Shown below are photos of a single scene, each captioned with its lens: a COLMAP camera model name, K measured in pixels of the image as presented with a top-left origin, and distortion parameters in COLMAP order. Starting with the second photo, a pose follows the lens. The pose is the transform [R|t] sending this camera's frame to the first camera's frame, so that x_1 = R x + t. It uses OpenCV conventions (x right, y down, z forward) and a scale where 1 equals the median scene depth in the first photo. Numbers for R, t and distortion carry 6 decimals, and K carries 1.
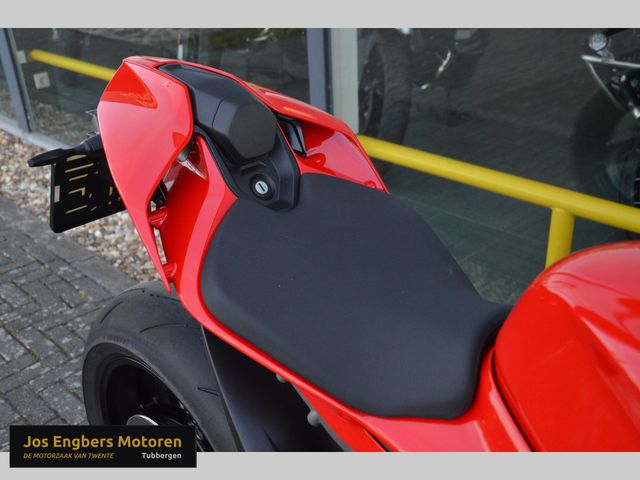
lens RADIAL K [[685.2, 0, 320.0], [0, 685.2, 240.0], [0, 0, 1]] dist [0.006341, 0.007550]
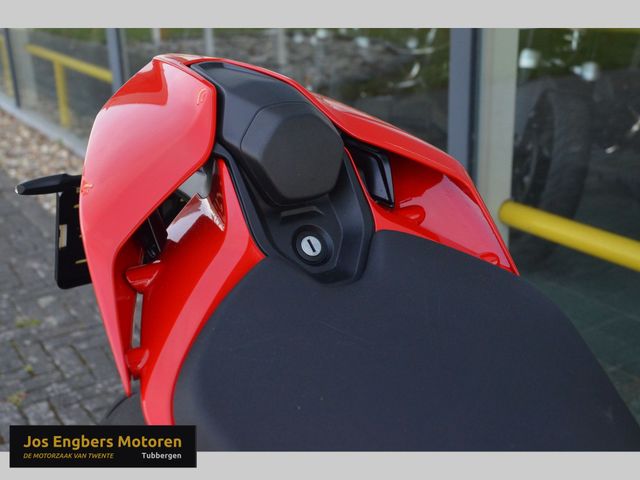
lens RADIAL K [[782.9, 0, 320.0], [0, 782.9, 240.0], [0, 0, 1]] dist [0.004249, 0.291477]
pose [[0.975667, 0.082625, -0.203094, 0.065362], [-0.104256, 0.989690, -0.098209, -0.008857], [0.192886, 0.116993, 0.974222, 0.245656]]
